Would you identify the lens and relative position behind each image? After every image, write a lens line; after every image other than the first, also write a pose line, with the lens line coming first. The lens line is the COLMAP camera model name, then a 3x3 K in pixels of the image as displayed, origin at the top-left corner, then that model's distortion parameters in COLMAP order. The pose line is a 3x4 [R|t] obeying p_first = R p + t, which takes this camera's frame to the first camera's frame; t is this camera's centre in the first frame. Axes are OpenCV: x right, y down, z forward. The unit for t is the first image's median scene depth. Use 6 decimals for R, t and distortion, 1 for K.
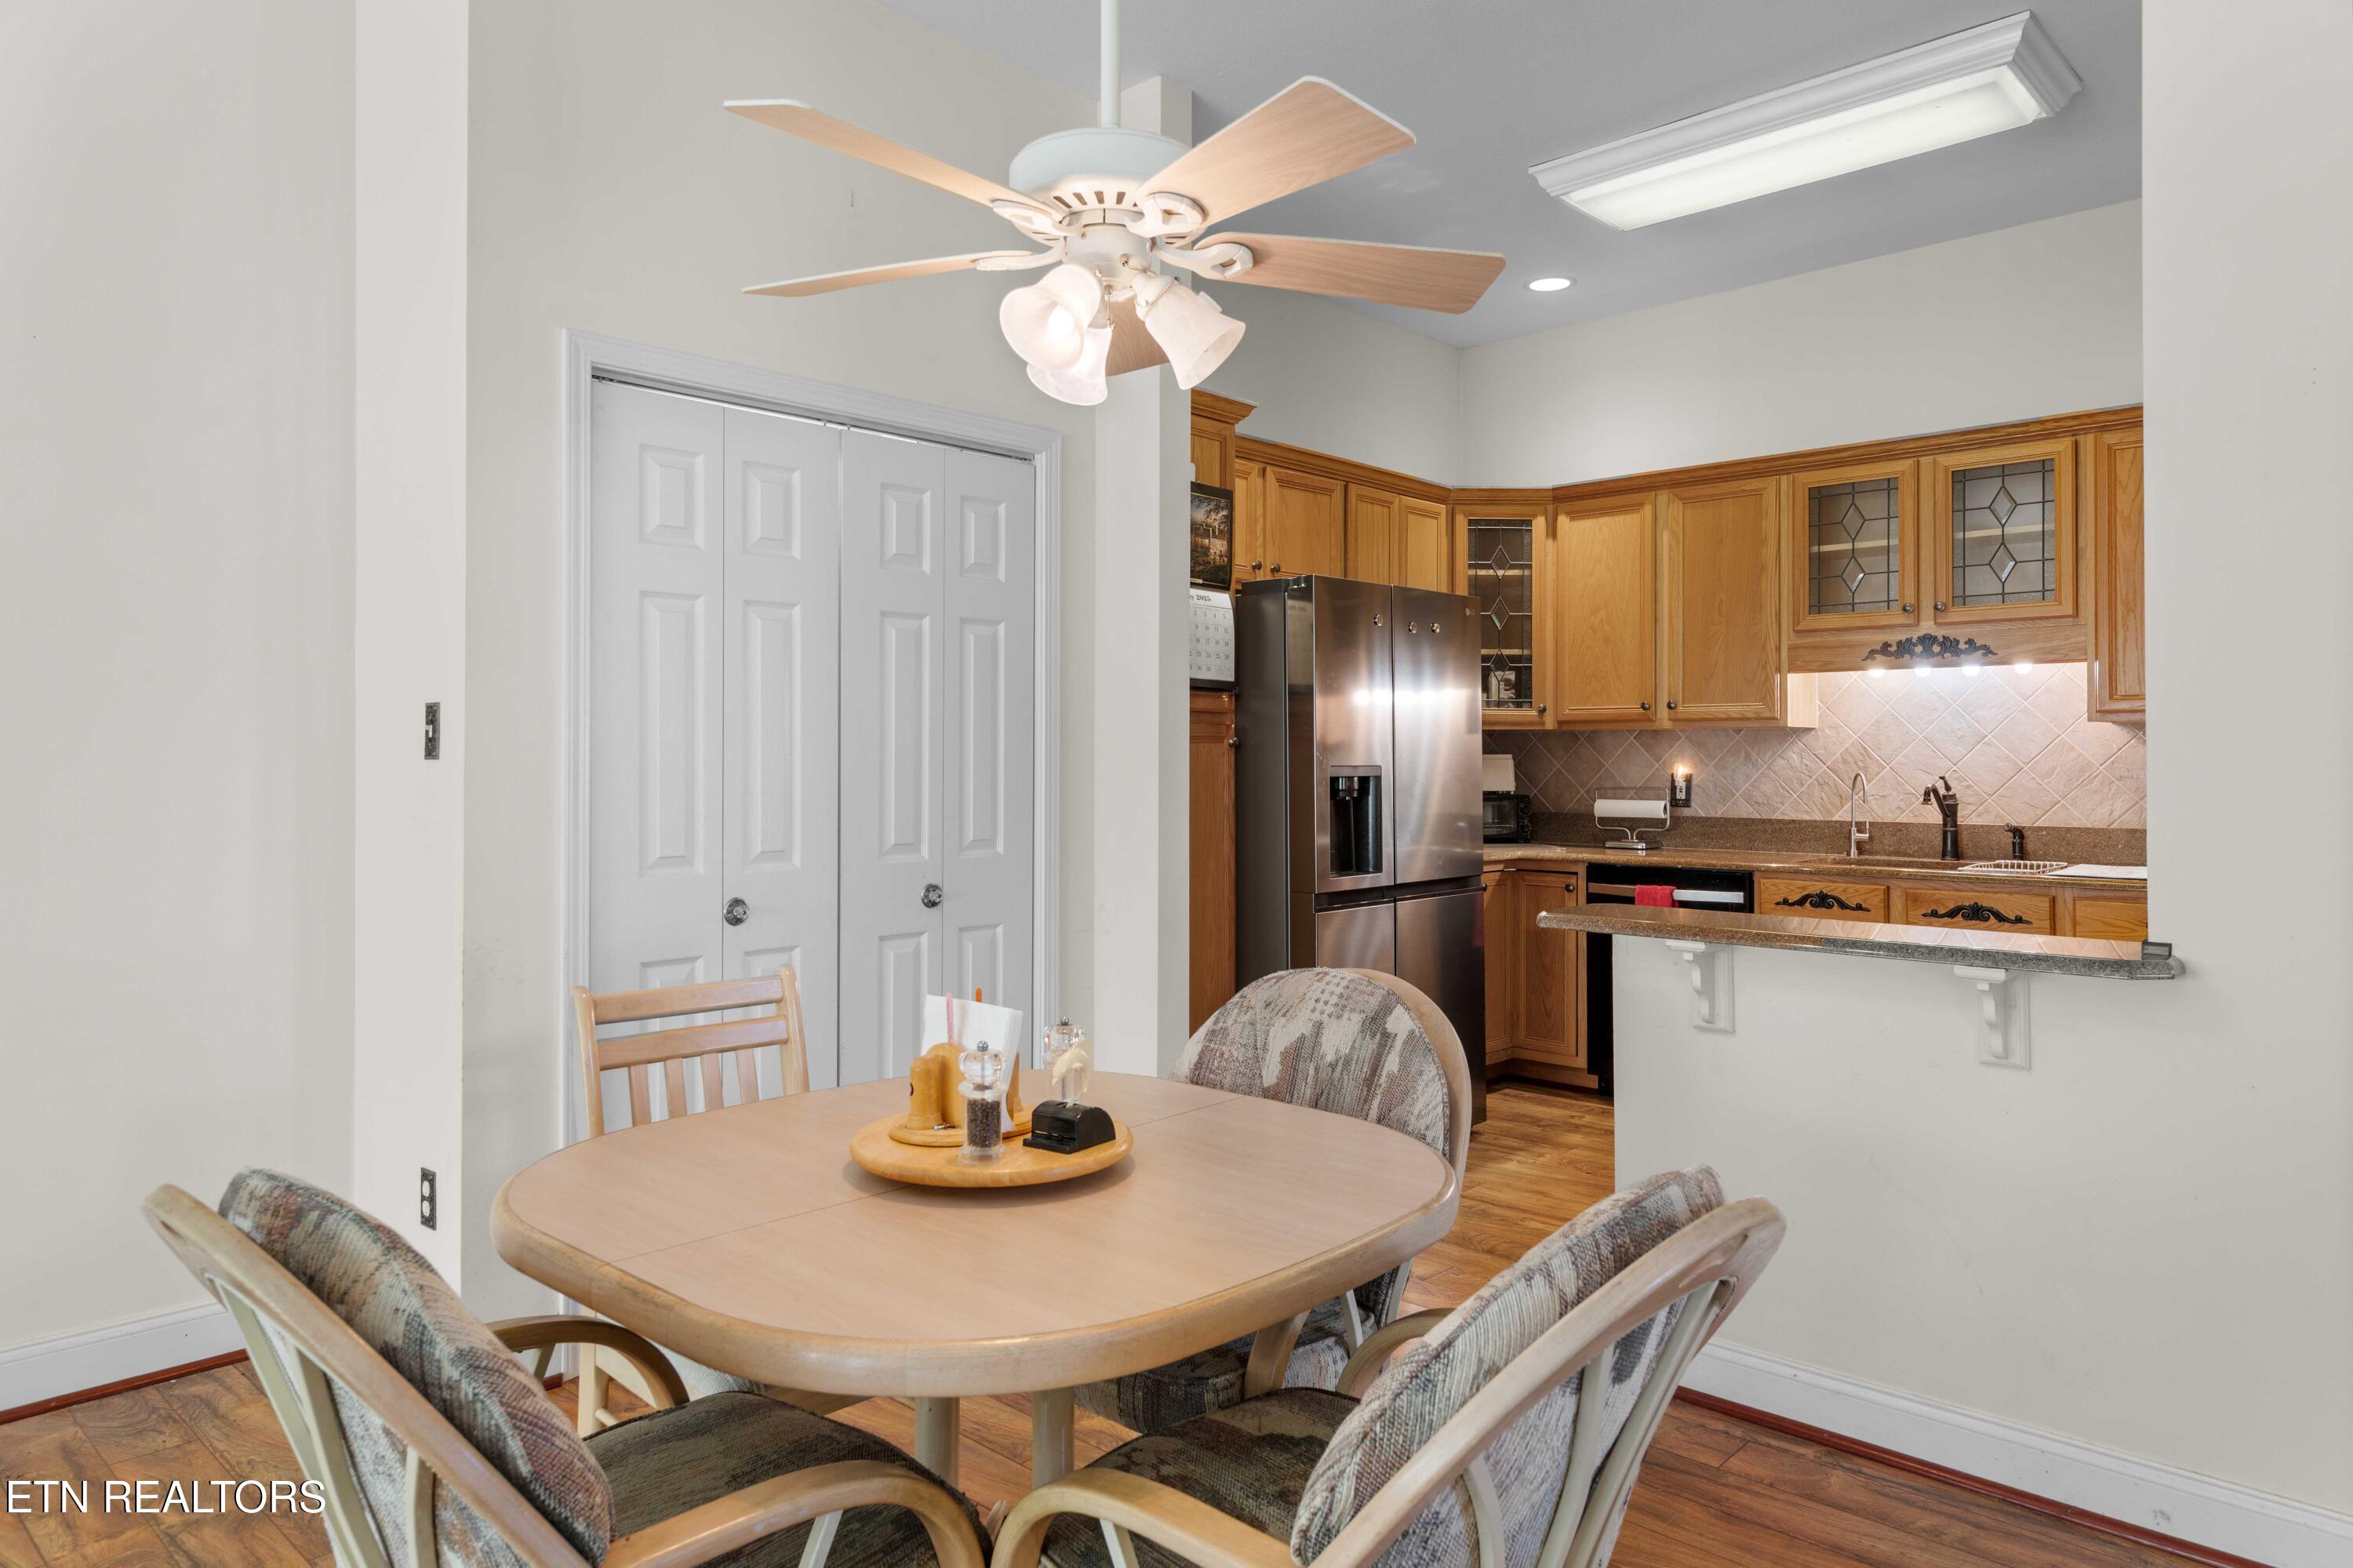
lens RADIAL K [[1469.9, 0, 1179.2], [0, 1469.9, 748.1], [0, 0, 1]] dist [0.010309, 0.000080]
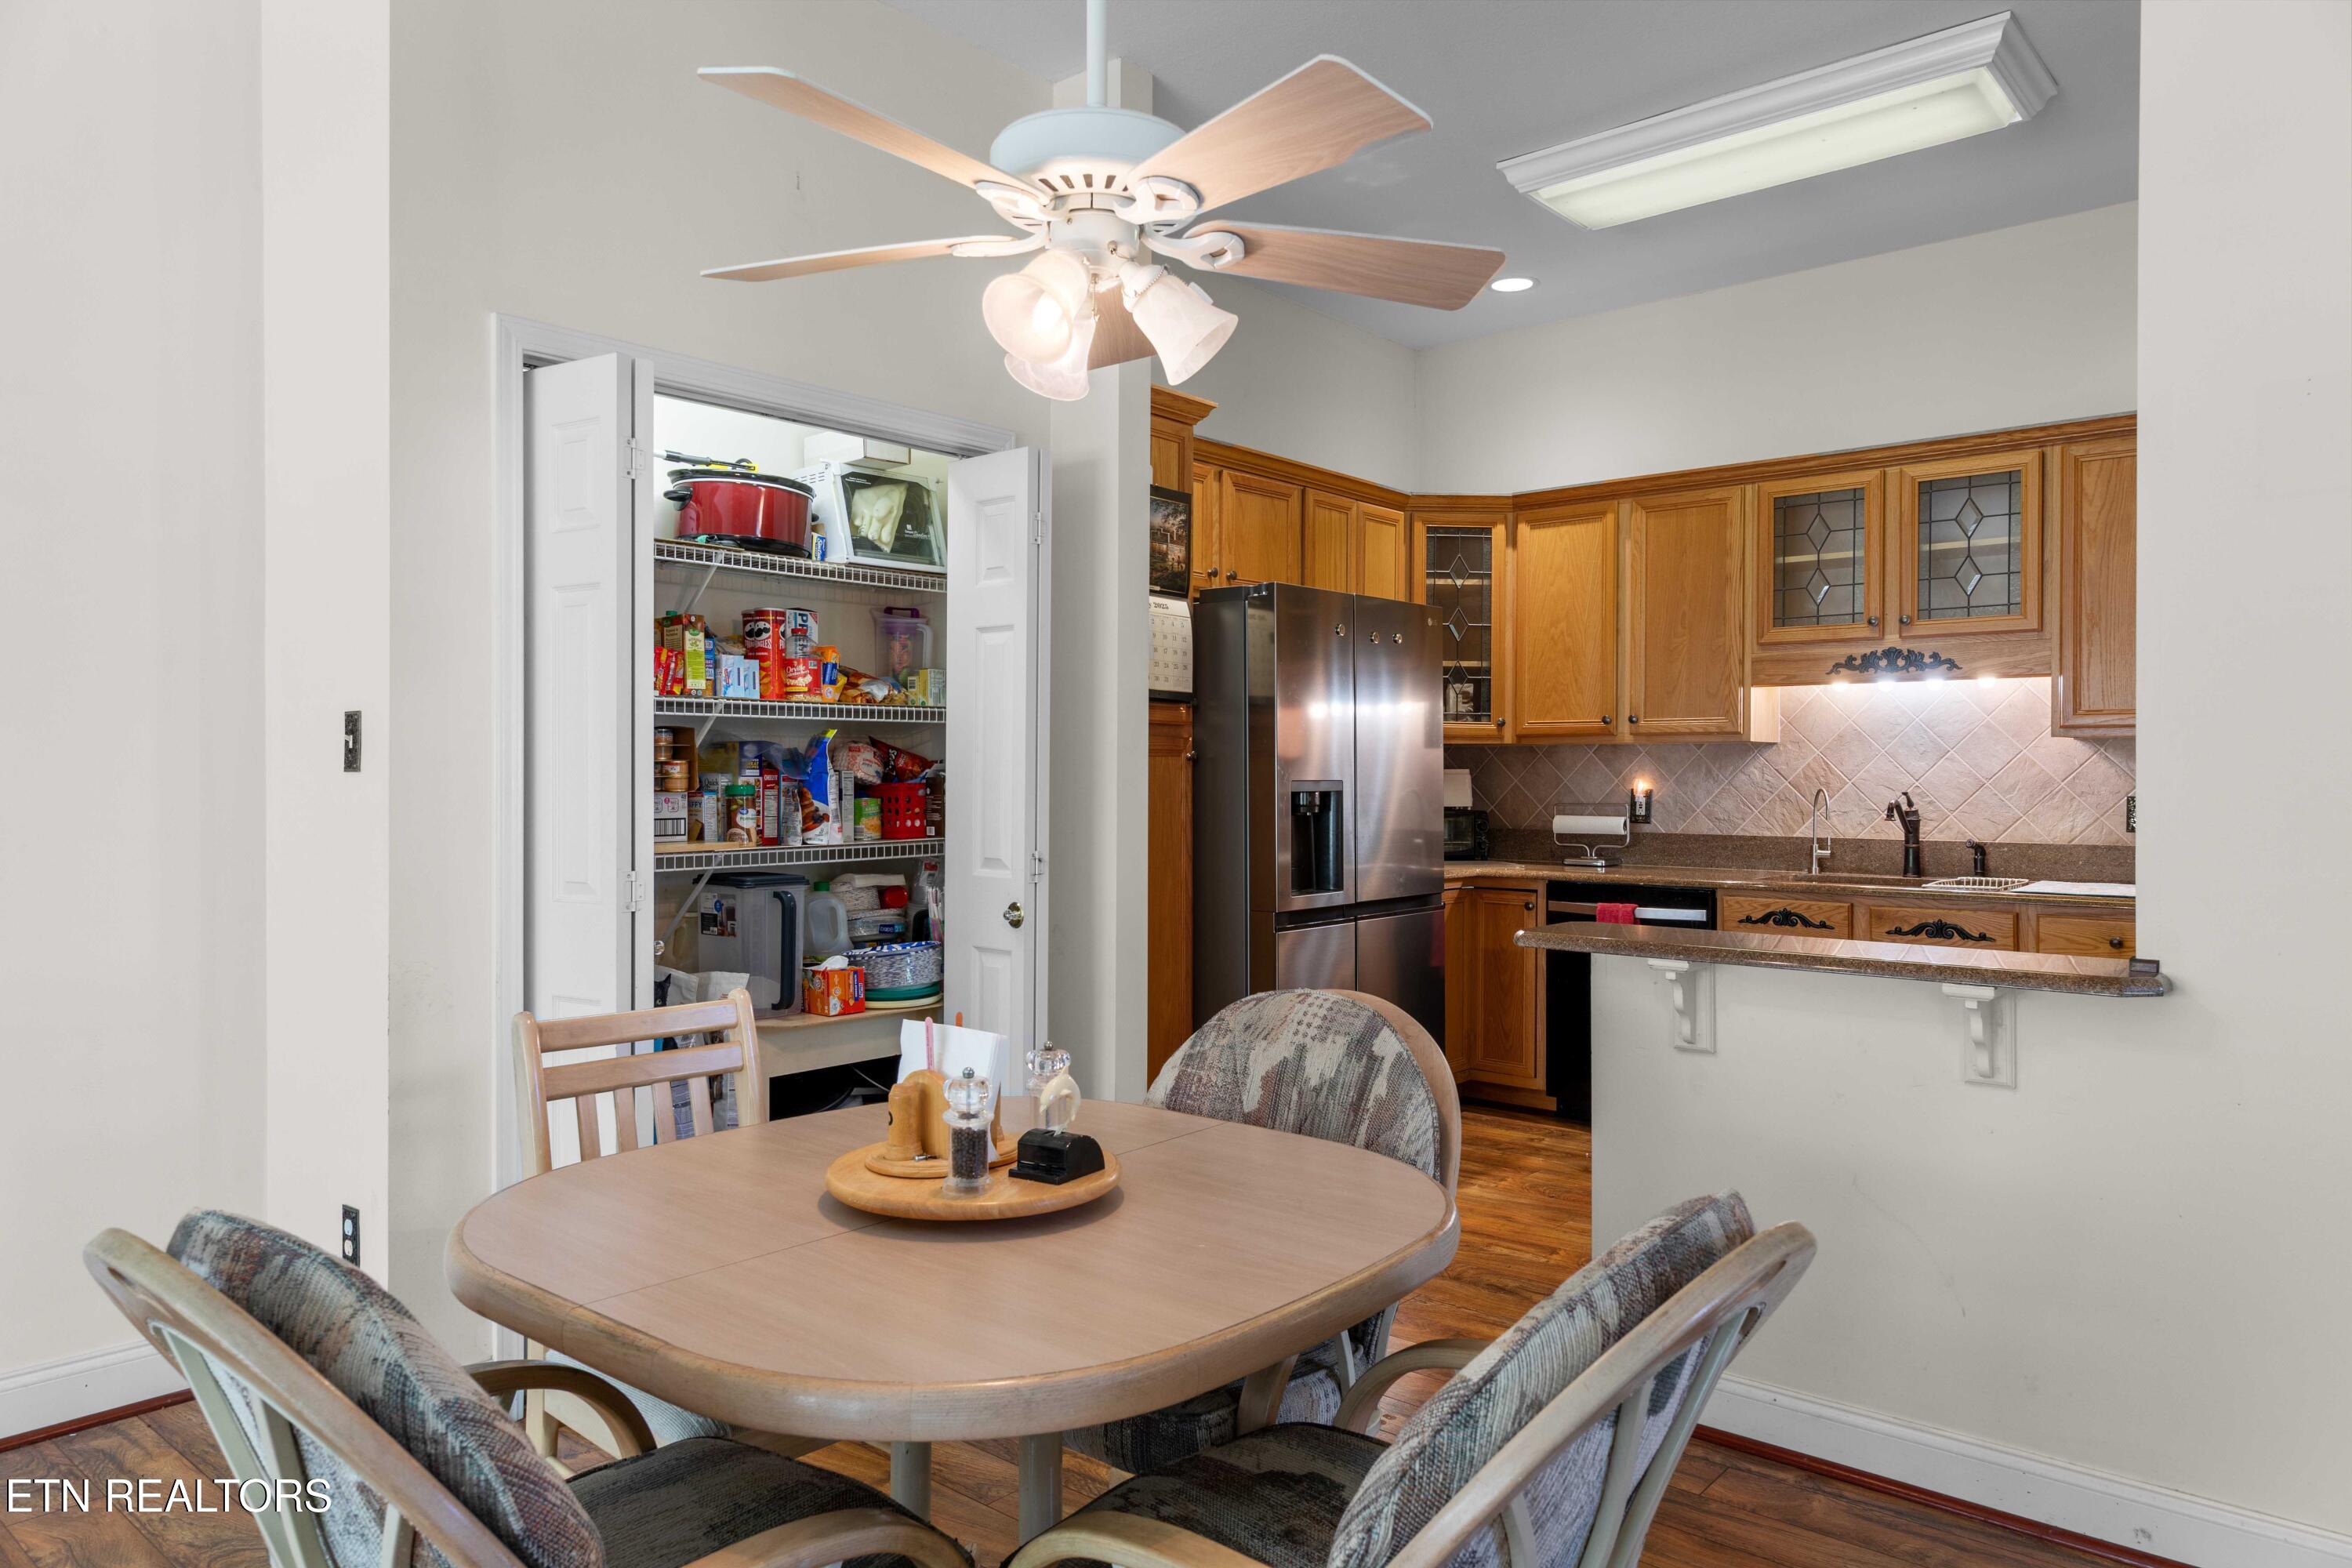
lens RADIAL K [[1518.7, 0, 1176.0], [0, 1518.7, 784.0], [0, 0, 1]] dist [0.009029, 0.001598]
pose [[0.999009, 0.001499, 0.044485, -0.016330], [-0.002124, 0.999900, 0.014000, 0.000506], [-0.044460, -0.014080, 0.998912, 0.004756]]
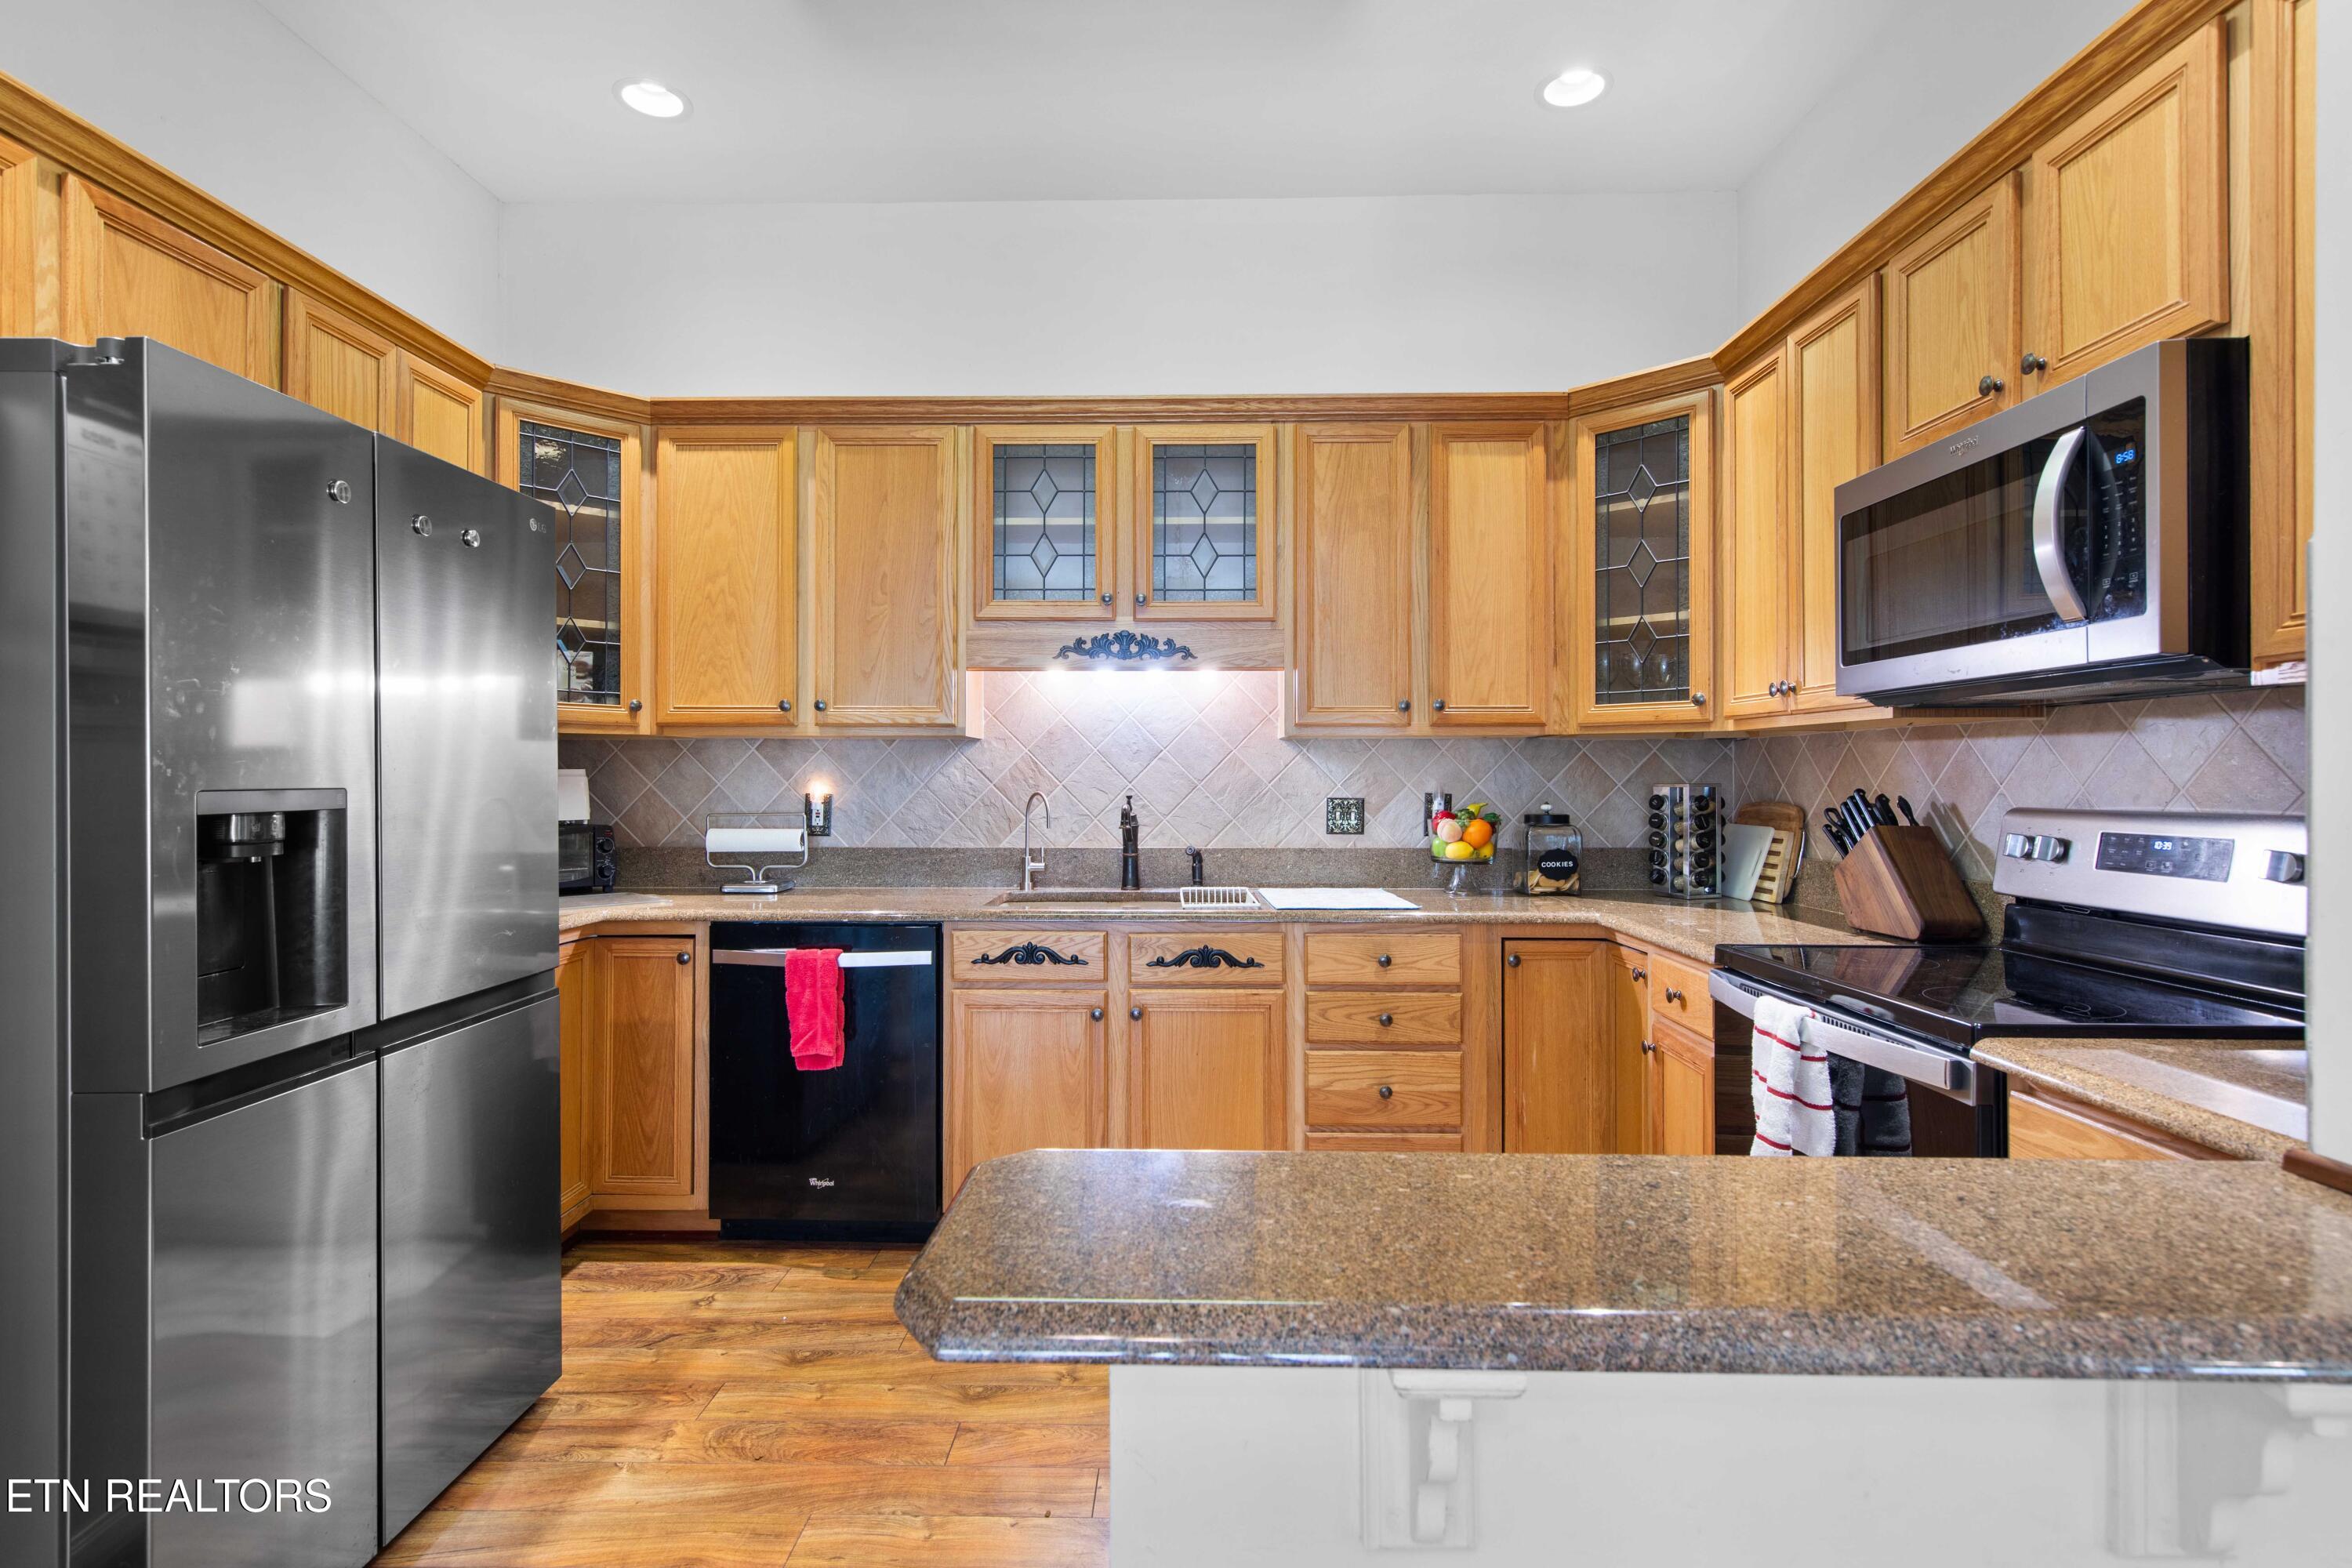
lens RADIAL K [[1149.7, 0, 1166.1], [0, 1149.7, 772.2], [0, 0, 1]] dist [0.006260, -0.000238]
pose [[0.745921, 0.002781, 0.666028, 0.082302], [-0.005450, 0.999983, 0.001928, 0.004025], [-0.666012, -0.005069, 0.745924, 0.510951]]
